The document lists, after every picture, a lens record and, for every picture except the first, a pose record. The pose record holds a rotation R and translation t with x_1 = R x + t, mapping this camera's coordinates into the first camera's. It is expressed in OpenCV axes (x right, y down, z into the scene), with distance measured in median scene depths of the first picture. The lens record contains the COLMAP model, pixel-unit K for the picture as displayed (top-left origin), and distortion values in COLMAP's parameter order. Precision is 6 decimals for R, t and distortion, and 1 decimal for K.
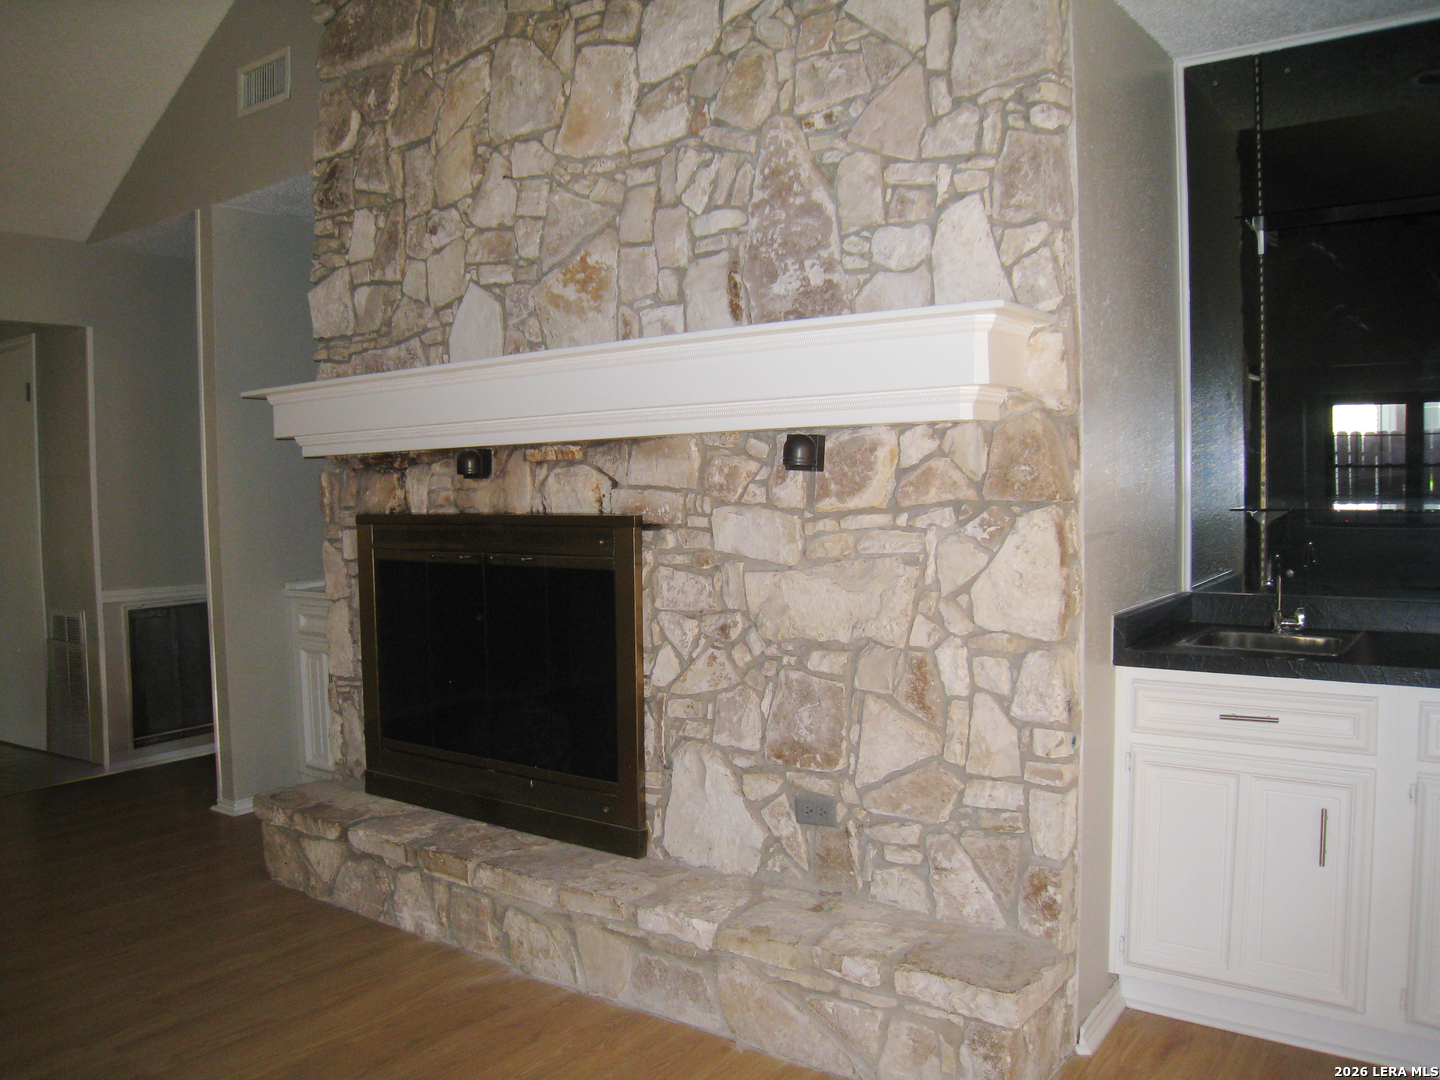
lens RADIAL K [[1163.7, 0, 721.3], [0, 1163.7, 545.2], [0, 0, 1]] dist [-0.125764, 0.023828]
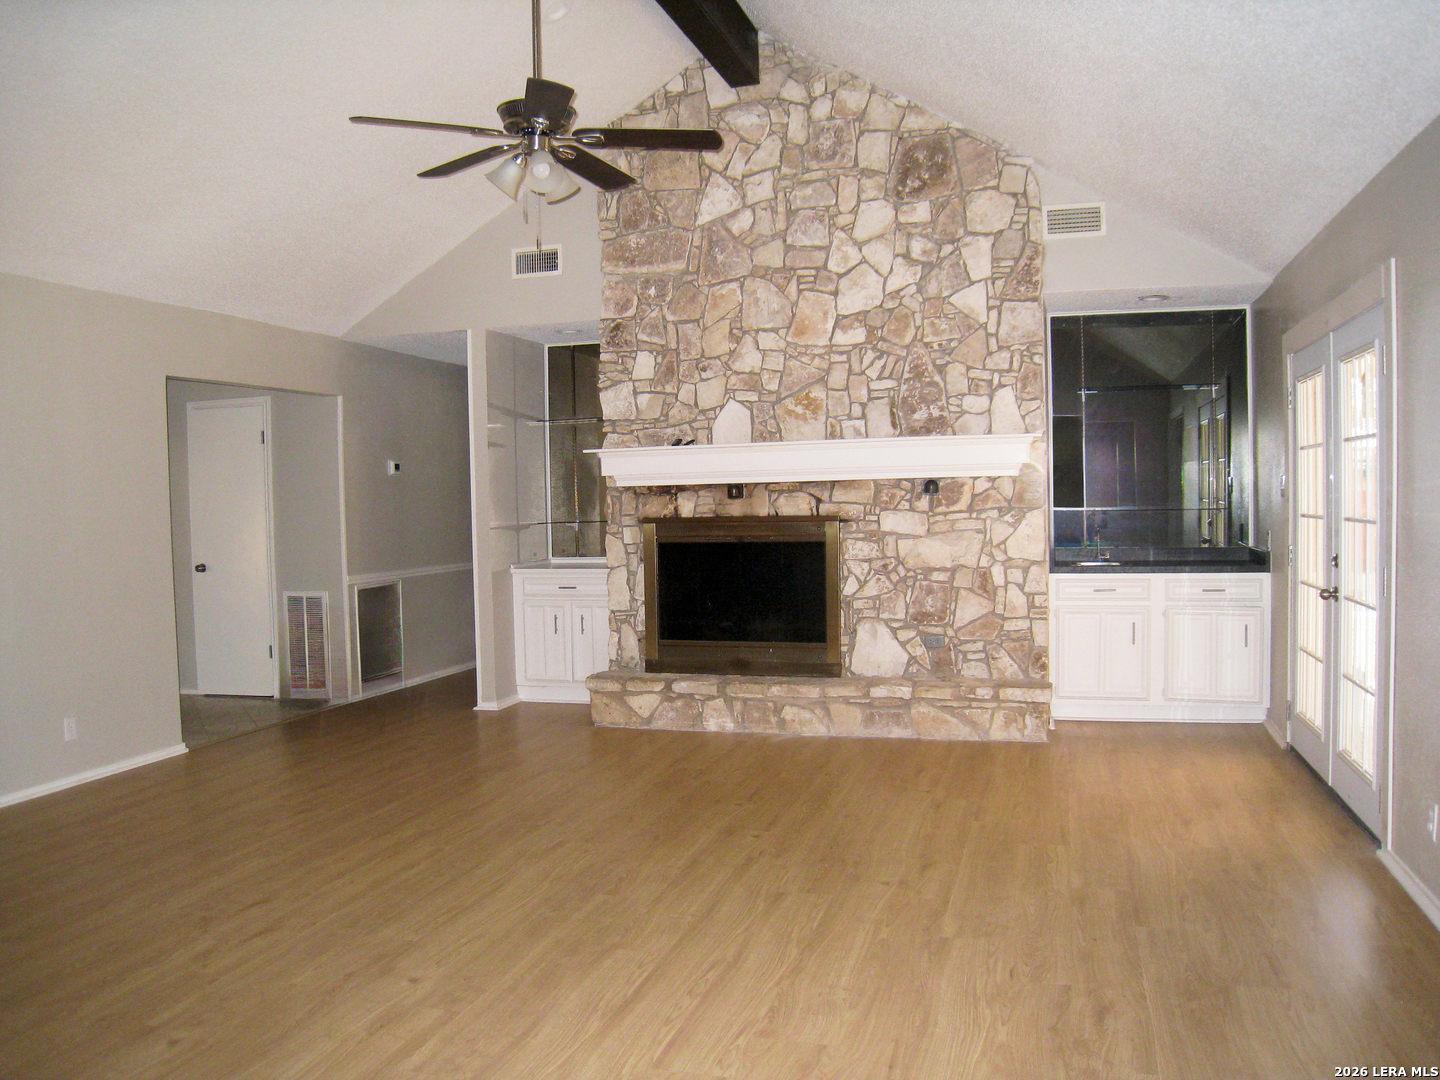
lens RADIAL K [[1163.7, 0, 718.3], [0, 1163.7, 539.9], [0, 0, 1]] dist [-0.125764, 0.023828]
pose [[0.939950, -0.016626, 0.340906, -1.069172], [0.023253, 0.999612, -0.015363, 0.049813], [-0.340518, 0.022367, 0.939972, -0.995585]]
